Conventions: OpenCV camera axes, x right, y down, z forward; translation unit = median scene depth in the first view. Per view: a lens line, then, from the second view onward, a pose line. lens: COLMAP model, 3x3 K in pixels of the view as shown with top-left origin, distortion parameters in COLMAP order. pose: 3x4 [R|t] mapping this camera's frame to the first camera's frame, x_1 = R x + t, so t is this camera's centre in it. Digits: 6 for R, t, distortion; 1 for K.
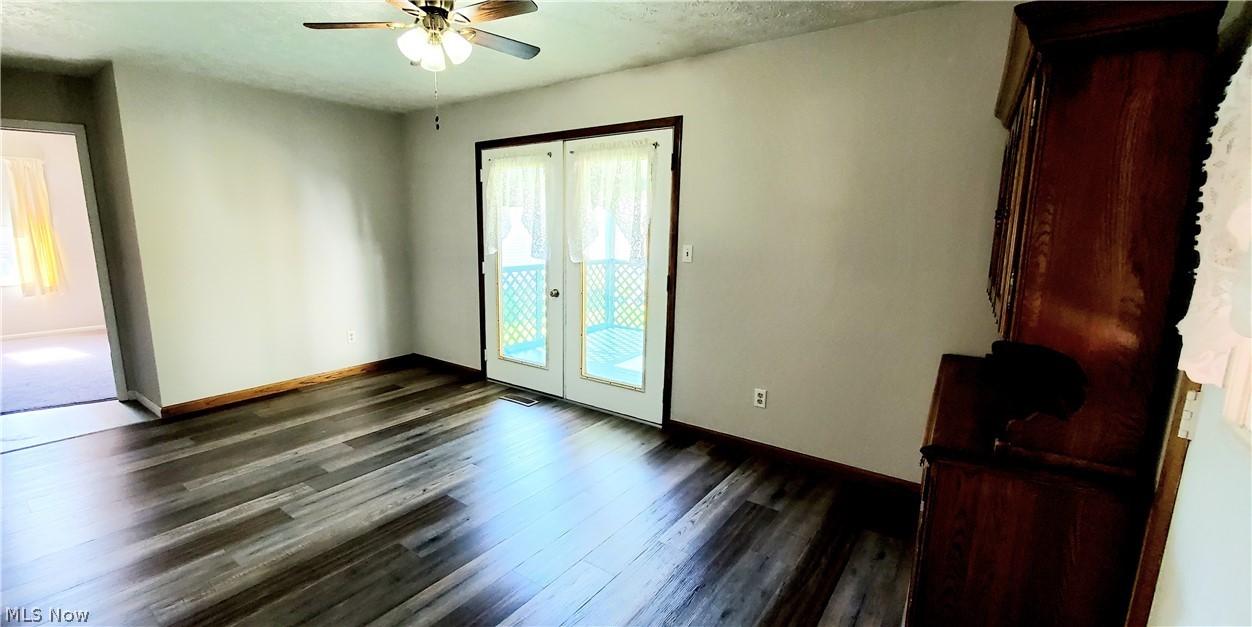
lens RADIAL K [[522.6, 0, 599.9], [0, 522.6, 317.7], [0, 0, 1]] dist [0.002324, -0.000255]
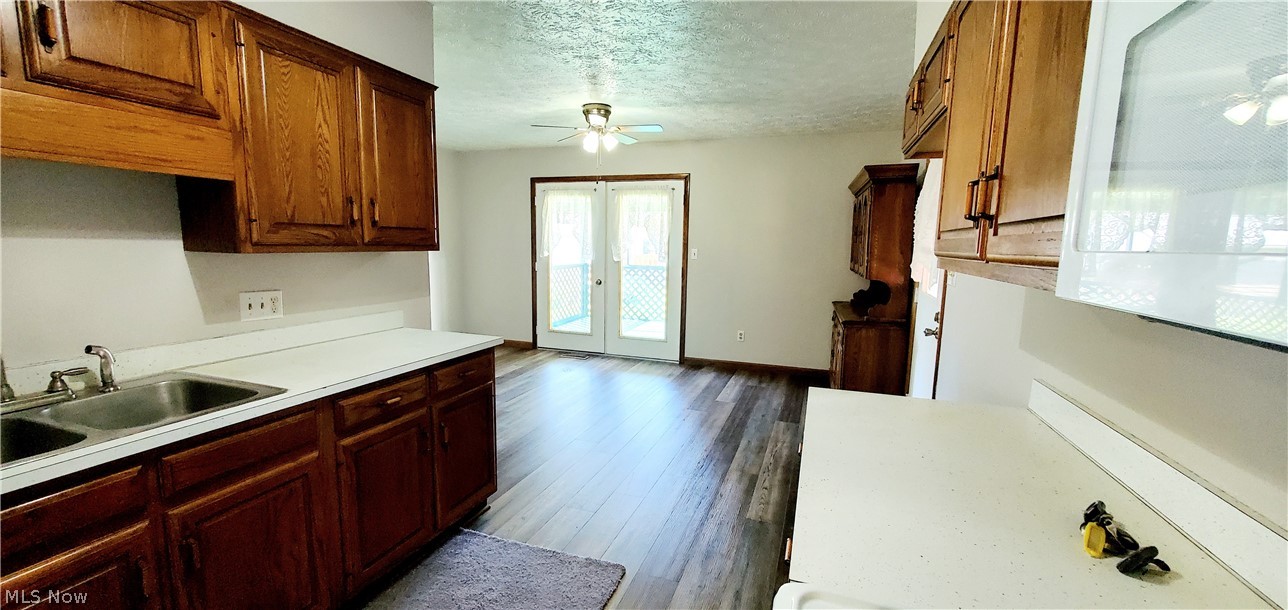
lens RADIAL K [[512.1, 0, 645.3], [0, 512.1, 308.1], [0, 0, 1]] dist [-0.001040, 0.000132]
pose [[0.951498, -0.032943, 0.305885, -0.465014], [0.044732, 0.998499, -0.031608, 0.090157], [-0.304384, 0.043758, 0.951544, -0.482473]]
